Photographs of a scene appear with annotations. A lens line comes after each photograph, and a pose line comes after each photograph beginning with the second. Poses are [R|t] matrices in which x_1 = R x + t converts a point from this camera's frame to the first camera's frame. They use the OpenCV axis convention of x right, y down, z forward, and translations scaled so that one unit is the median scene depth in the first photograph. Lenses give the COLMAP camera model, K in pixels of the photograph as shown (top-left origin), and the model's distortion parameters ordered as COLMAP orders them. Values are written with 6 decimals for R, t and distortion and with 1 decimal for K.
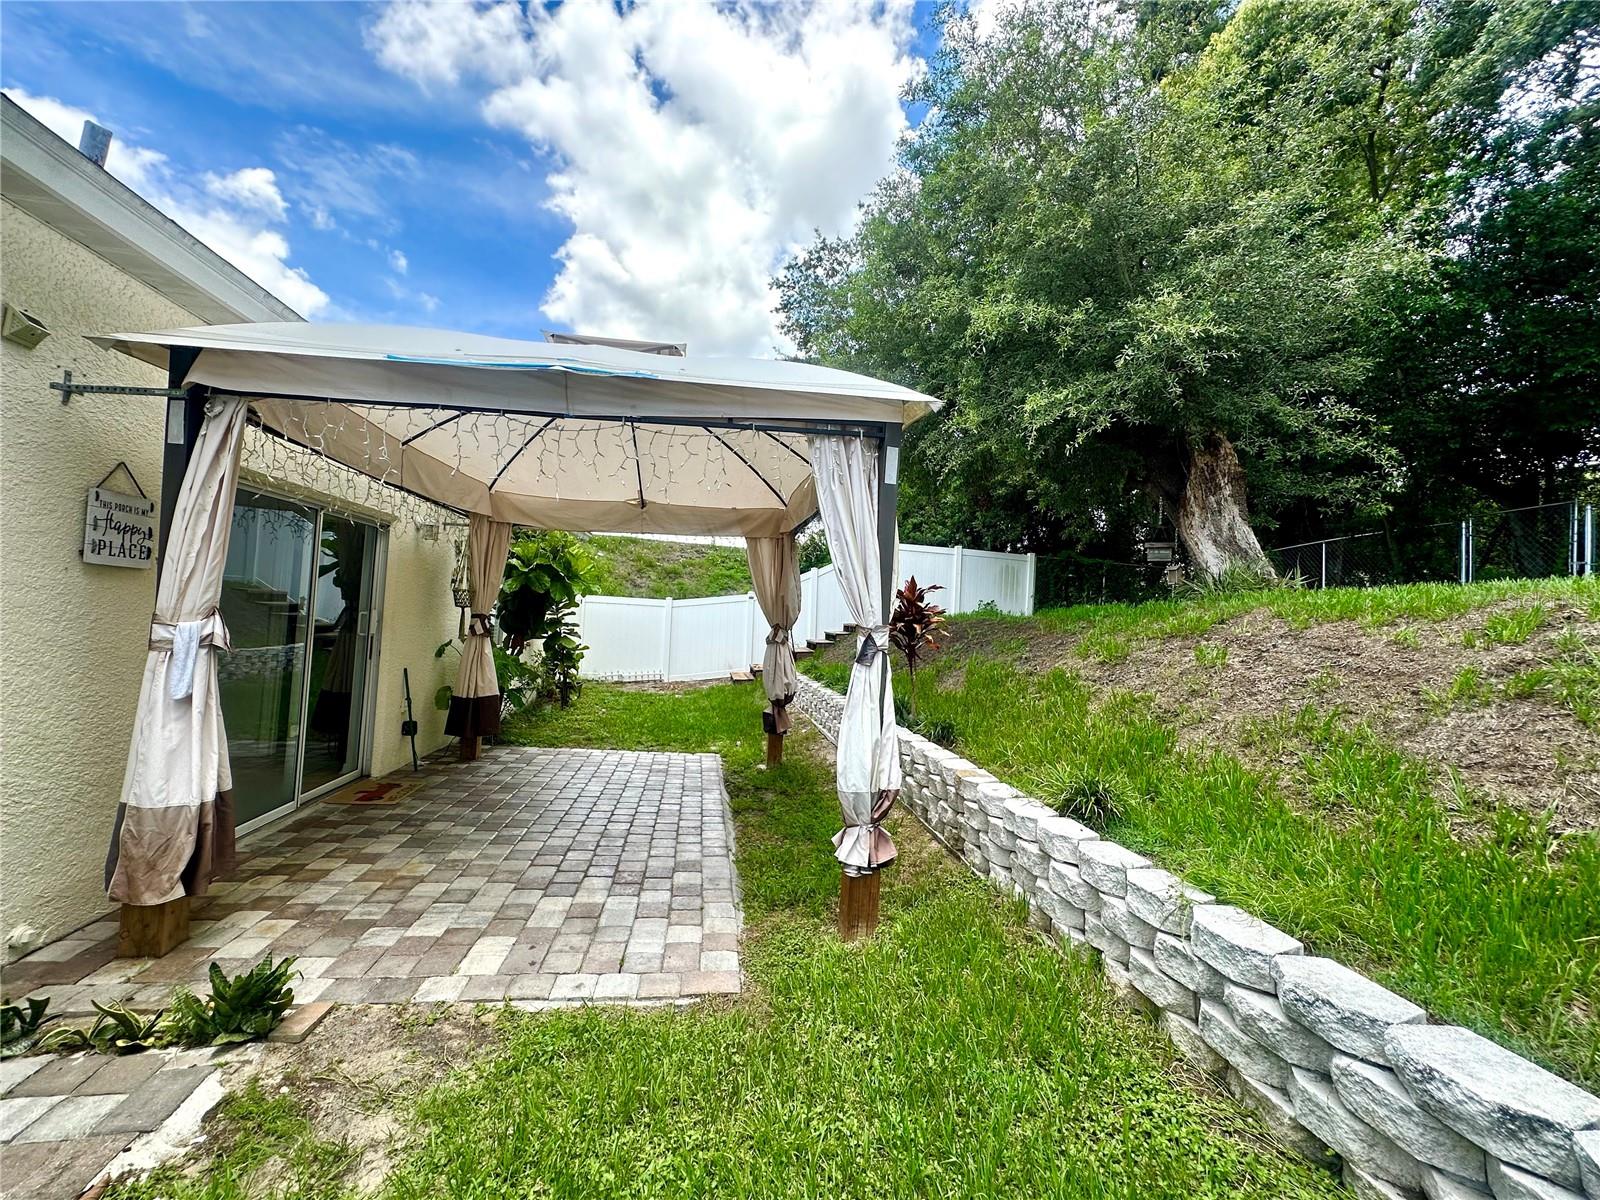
lens RADIAL K [[640.6, 0, 800.6], [0, 640.6, 598.2], [0, 0, 1]] dist [-0.005398, 0.001764]
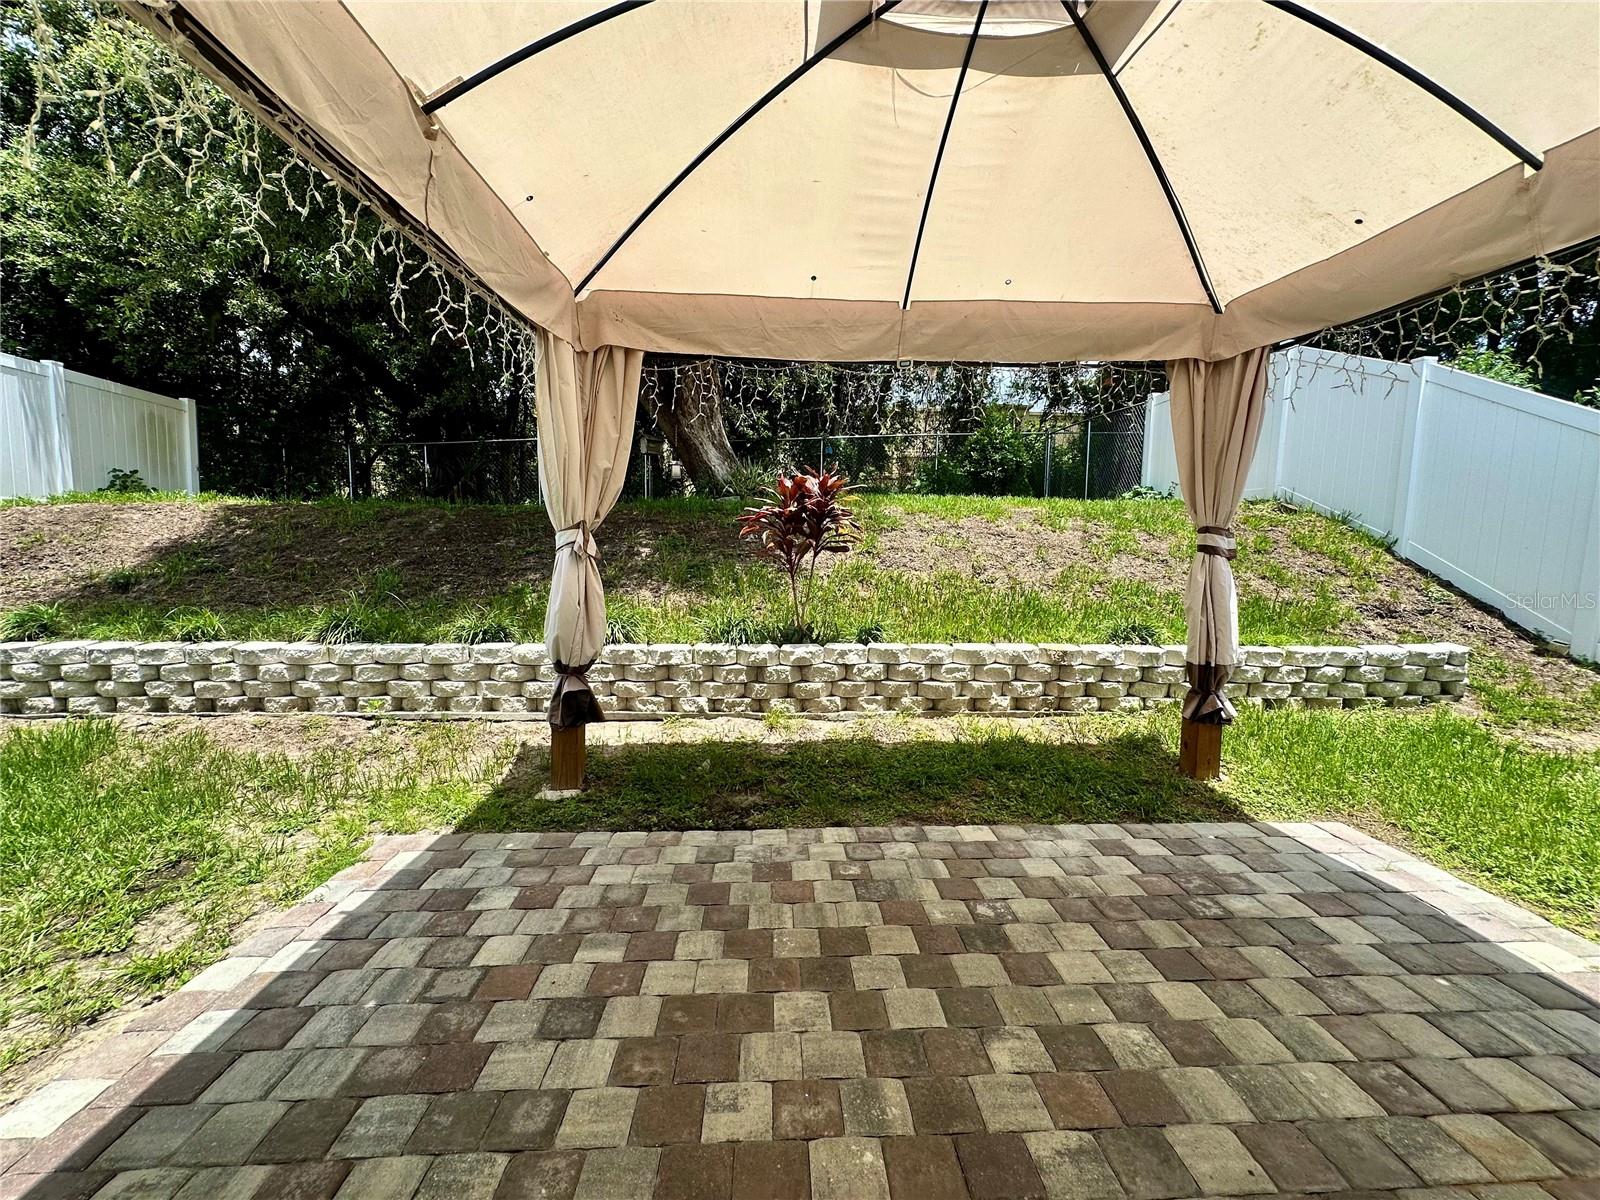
lens RADIAL K [[640.6, 0, 799.0], [0, 640.6, 601.6], [0, 0, 1]] dist [-0.005398, 0.001764]
pose [[0.106903, -0.140768, 0.984254, -1.044837], [-0.046928, 0.988109, 0.146417, 0.038343], [-0.993161, -0.061841, 0.099026, 1.481781]]
